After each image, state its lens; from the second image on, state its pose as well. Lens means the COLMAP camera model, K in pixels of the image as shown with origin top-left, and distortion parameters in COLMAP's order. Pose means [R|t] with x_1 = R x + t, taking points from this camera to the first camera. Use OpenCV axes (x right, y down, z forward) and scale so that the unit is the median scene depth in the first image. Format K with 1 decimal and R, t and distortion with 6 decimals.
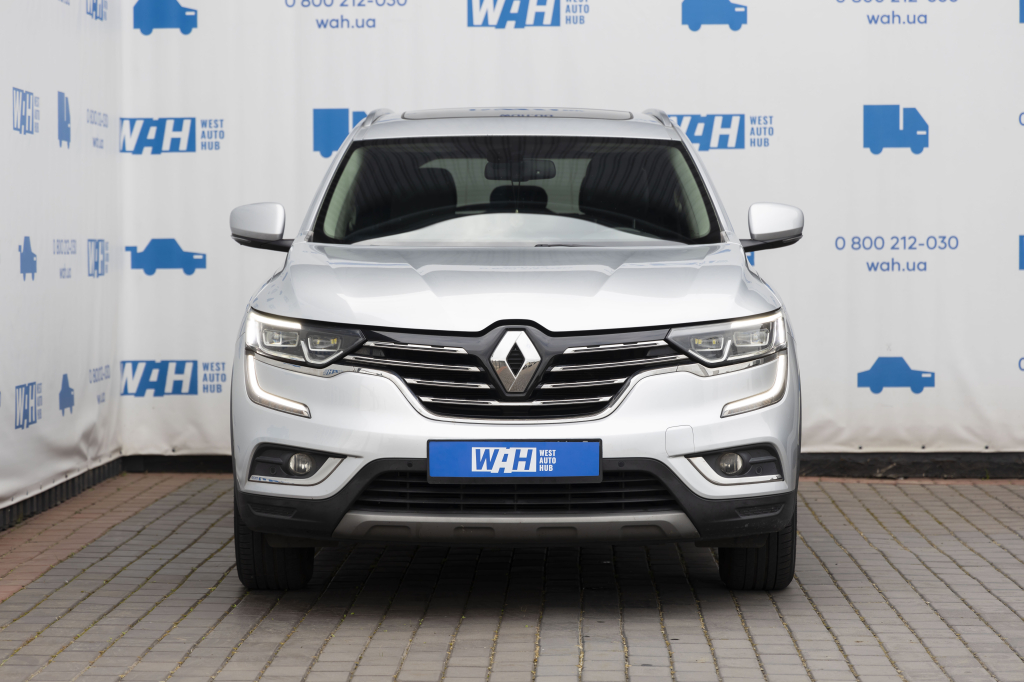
lens RADIAL K [[3163.5, 0, 510.6], [0, 3163.5, 347.2], [0, 0, 1]] dist [0.056553, 0.000000]
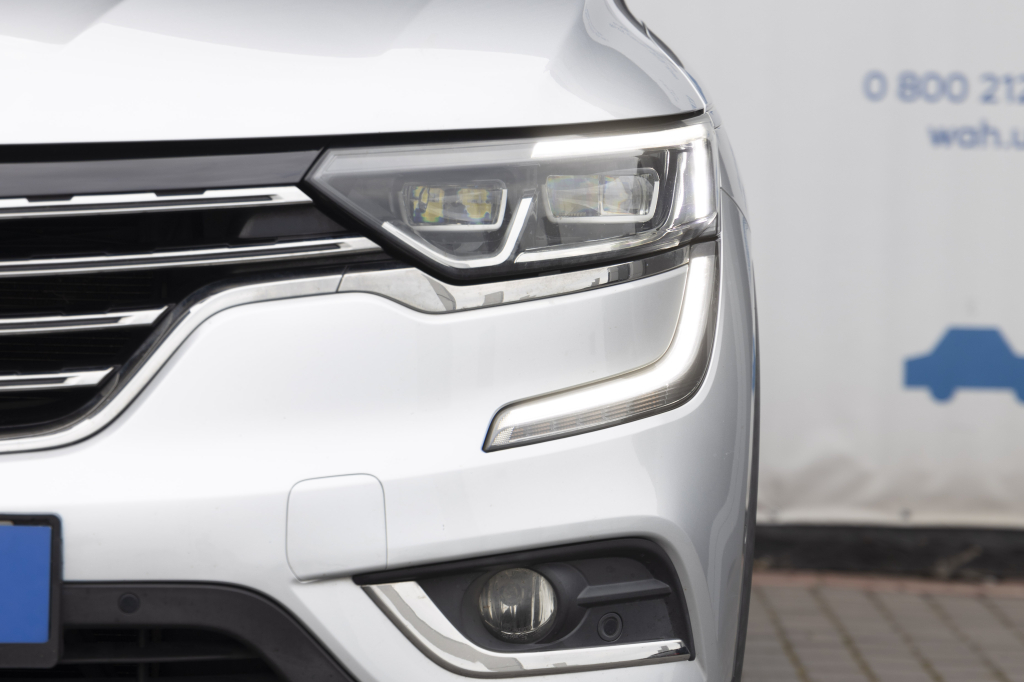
lens RADIAL K [[3845.7, 0, 512.3], [0, 3845.7, 345.0], [0, 0, 1]] dist [0.386736, 0.000000]
pose [[0.999570, 0.025284, 0.014853, 0.062897], [-0.025273, 0.999680, -0.000965, 0.012439], [-0.014873, 0.000590, 0.999889, 0.630610]]
